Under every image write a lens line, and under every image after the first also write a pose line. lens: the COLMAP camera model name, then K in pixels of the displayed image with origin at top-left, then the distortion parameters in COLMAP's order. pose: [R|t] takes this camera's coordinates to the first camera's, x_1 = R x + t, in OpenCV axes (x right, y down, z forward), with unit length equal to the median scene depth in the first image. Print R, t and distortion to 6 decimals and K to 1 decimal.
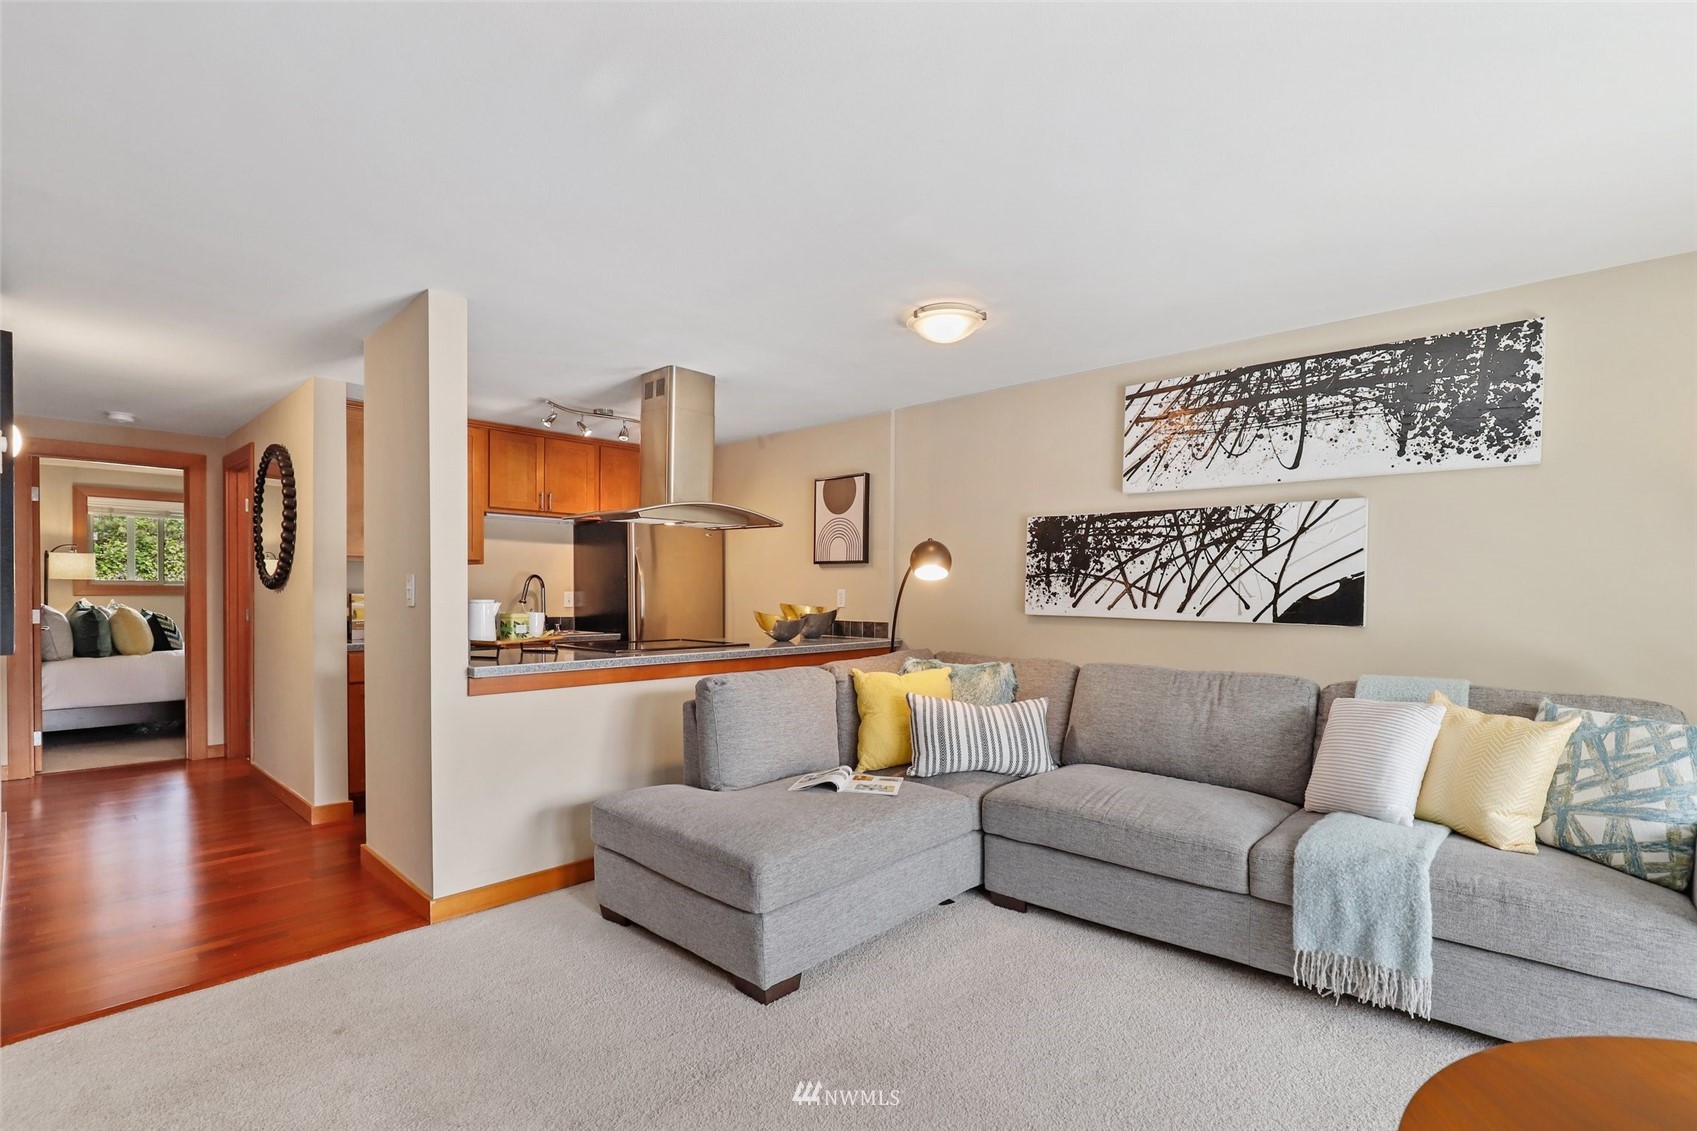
lens RADIAL K [[787.9, 0, 851.4], [0, 787.9, 604.8], [0, 0, 1]] dist [-0.013882, 0.000801]
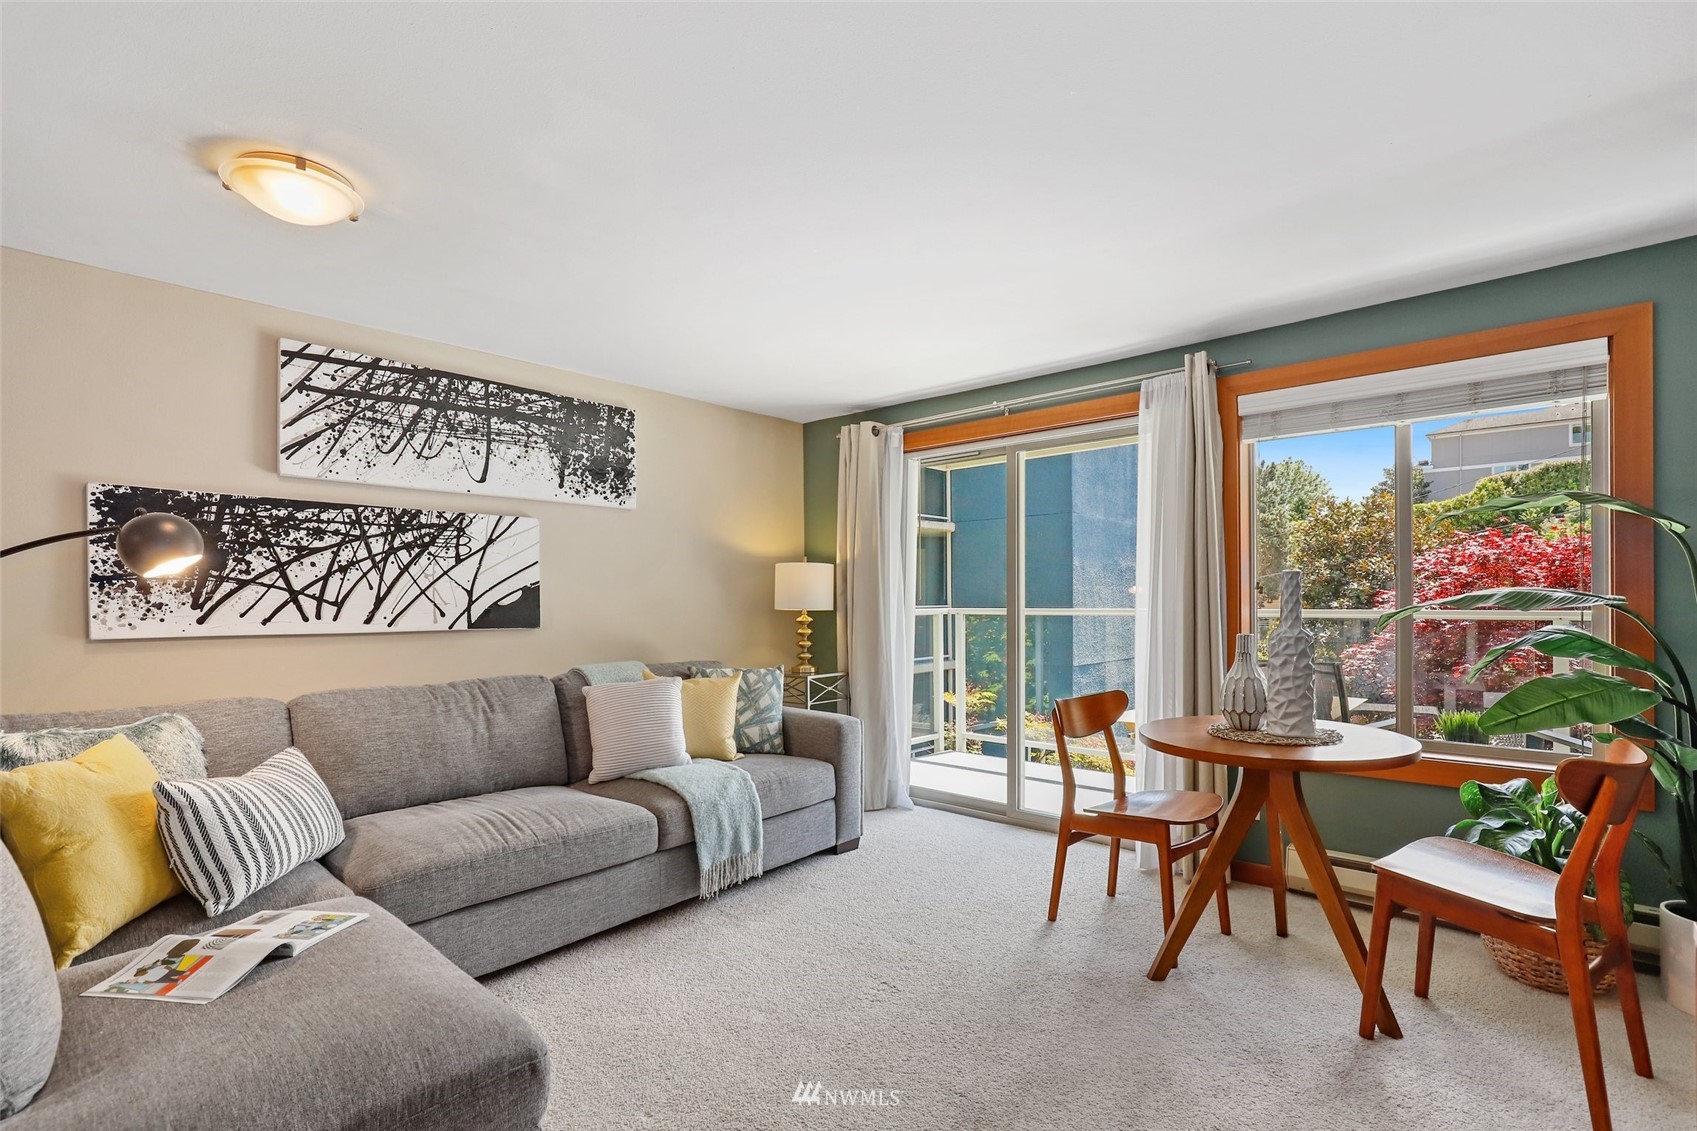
lens RADIAL K [[787.9, 0, 851.4], [0, 787.9, 604.8], [0, 0, 1]] dist [-0.013882, 0.000801]
pose [[-0.016303, -0.014211, 0.999766, -0.454009], [0.024120, 0.999602, 0.014602, -0.010693], [-0.999576, 0.024352, -0.015954, 0.467866]]
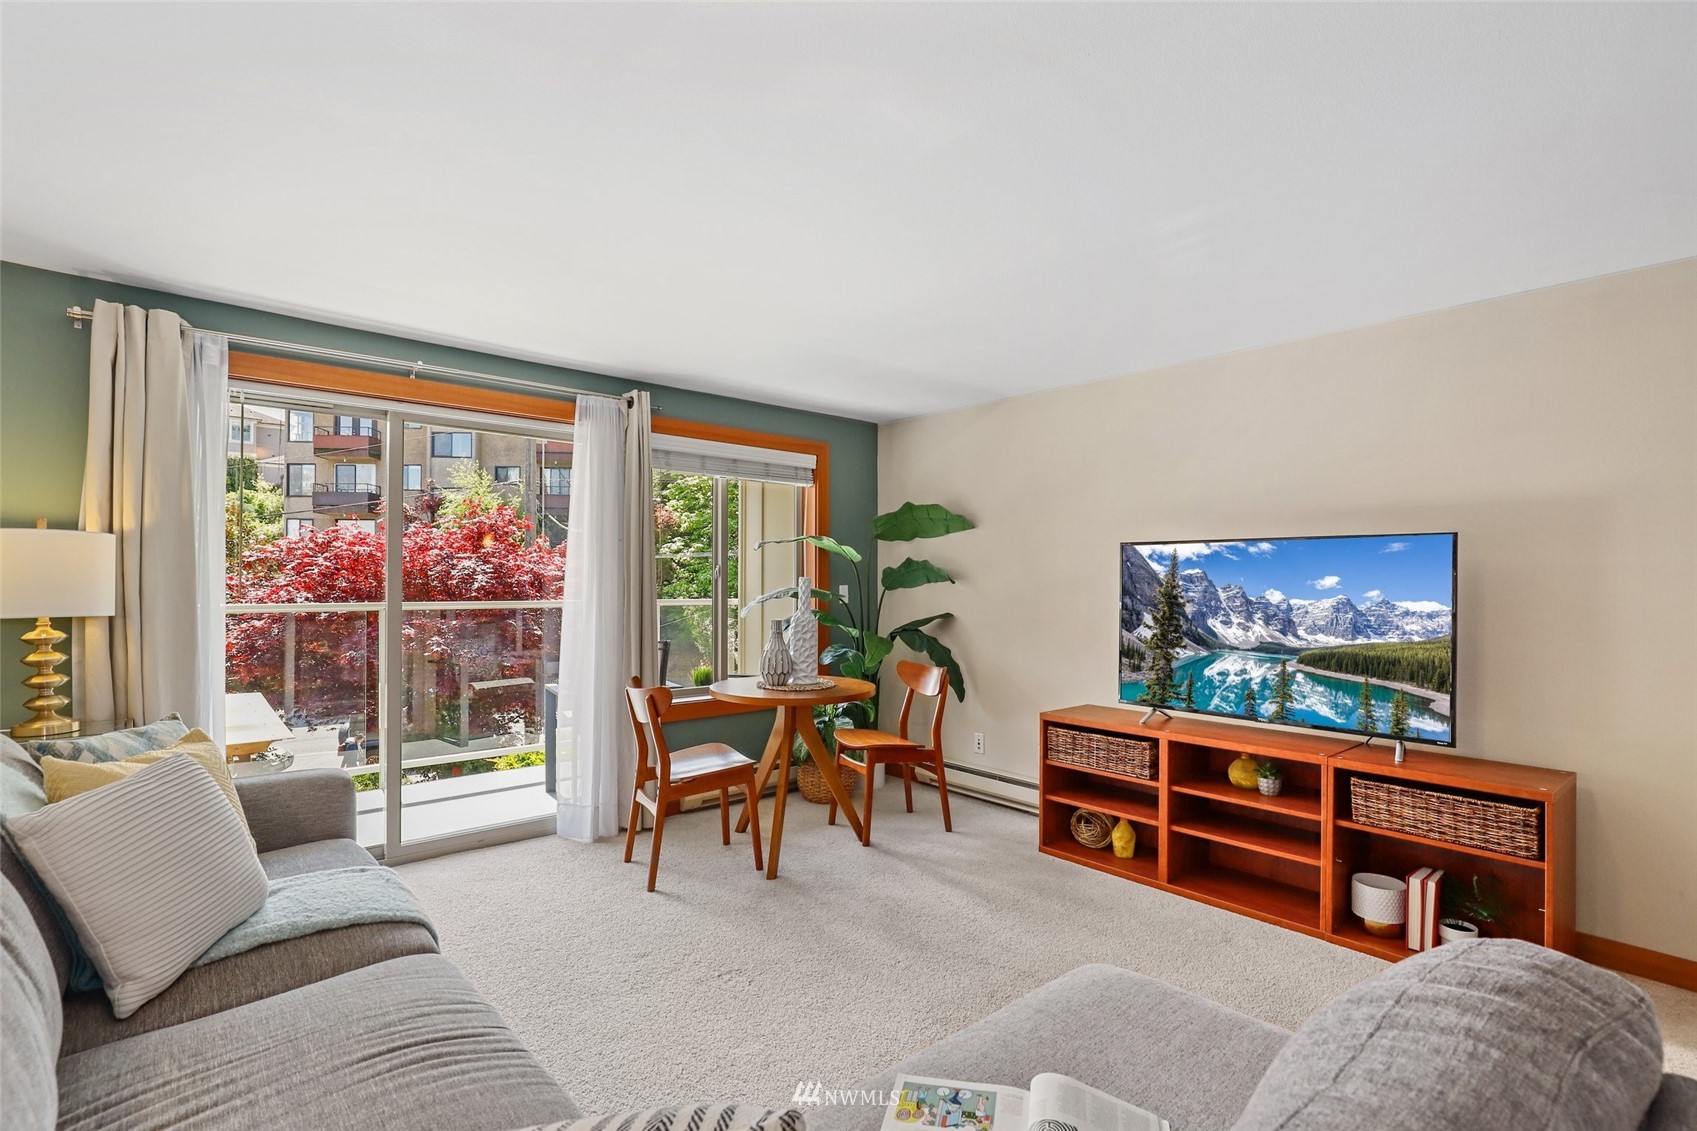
lens RADIAL K [[796.4, 0, 854.6], [0, 796.4, 579.7], [0, 0, 1]] dist [-0.016769, 0.006104]
pose [[-0.995144, -0.009474, 0.097976, 0.031921], [-0.008024, 0.999853, 0.015176, -0.034146], [-0.098106, 0.014316, -0.995073, 1.111760]]
